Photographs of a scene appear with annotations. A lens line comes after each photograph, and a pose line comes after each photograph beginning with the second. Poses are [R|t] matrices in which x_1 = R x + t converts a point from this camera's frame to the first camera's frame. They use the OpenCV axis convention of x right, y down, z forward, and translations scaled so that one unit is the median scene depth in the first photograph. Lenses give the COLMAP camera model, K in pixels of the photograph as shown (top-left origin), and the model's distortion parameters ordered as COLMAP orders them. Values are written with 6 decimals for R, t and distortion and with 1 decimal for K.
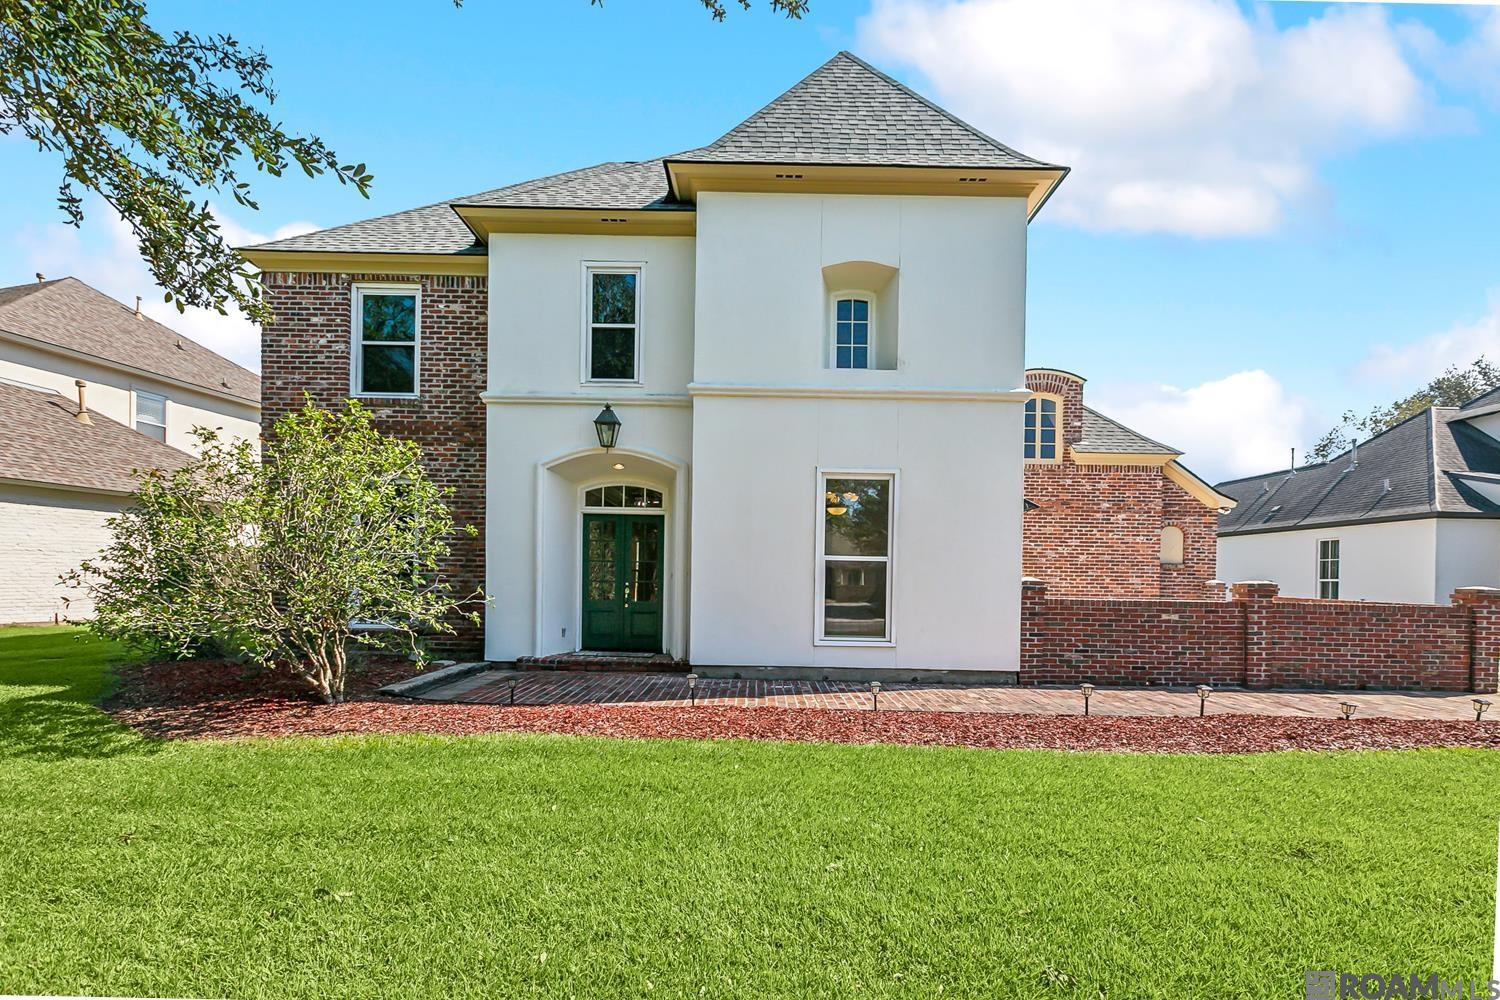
lens RADIAL K [[704.8, 0, 744.8], [0, 704.8, 600.6], [0, 0, 1]] dist [0.008747, -0.000435]
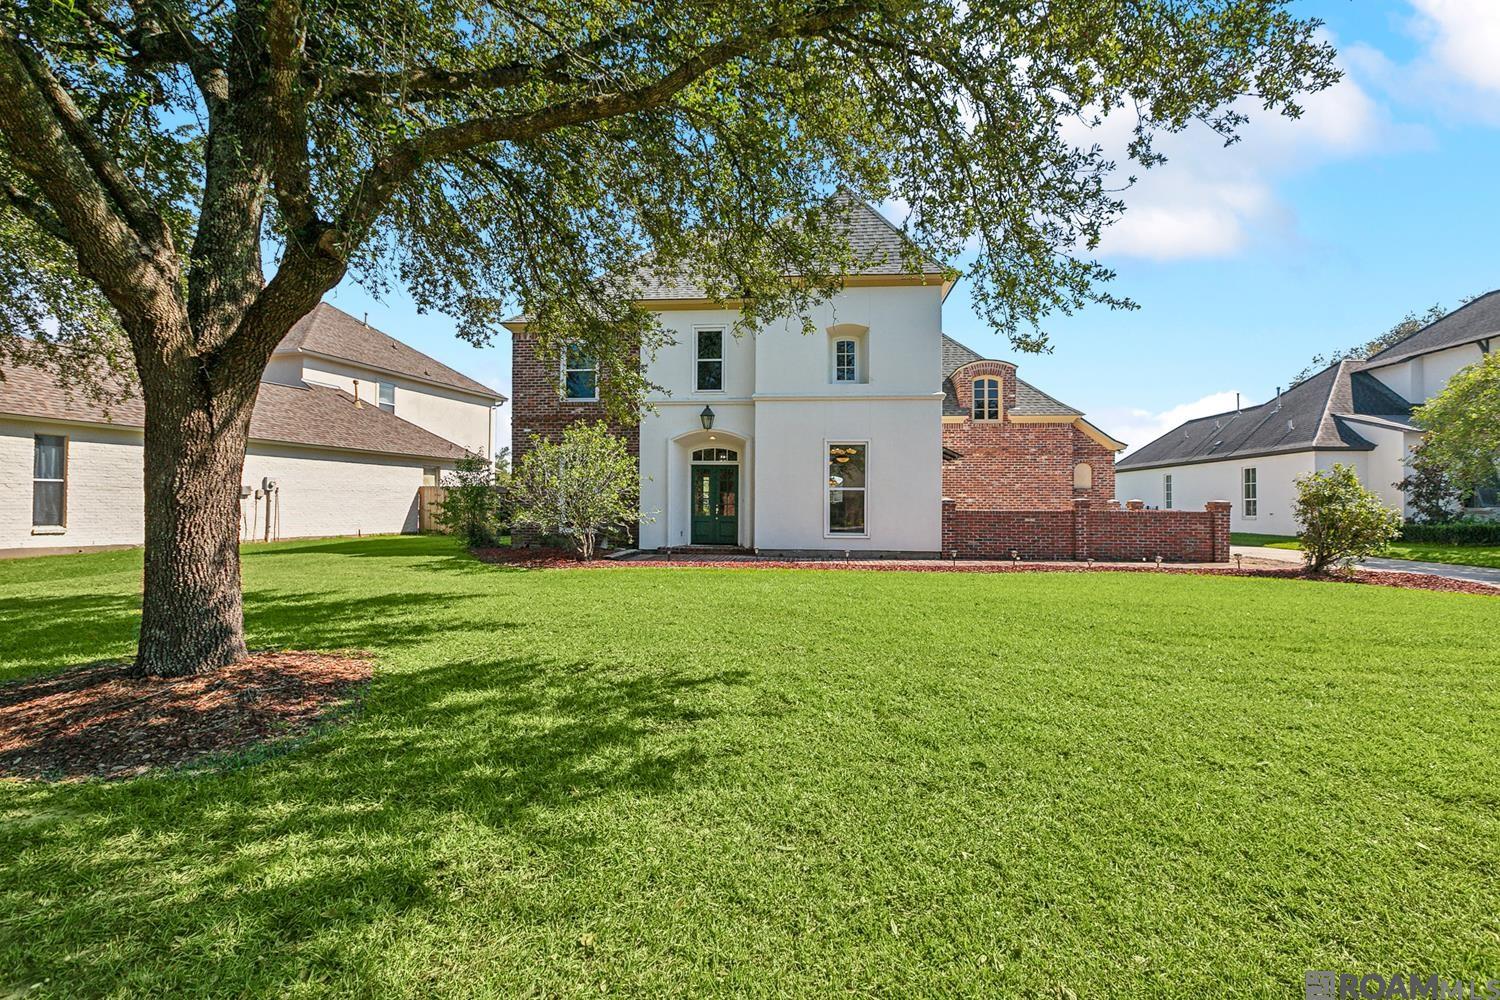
lens RADIAL K [[678.5, 0, 738.8], [0, 678.5, 506.1], [0, 0, 1]] dist [0.004388, -0.001114]
pose [[0.995656, -0.012207, -0.092307, 0.035546], [0.009133, 0.999392, -0.033651, 0.032561], [0.092661, 0.032662, 0.995162, -0.613554]]
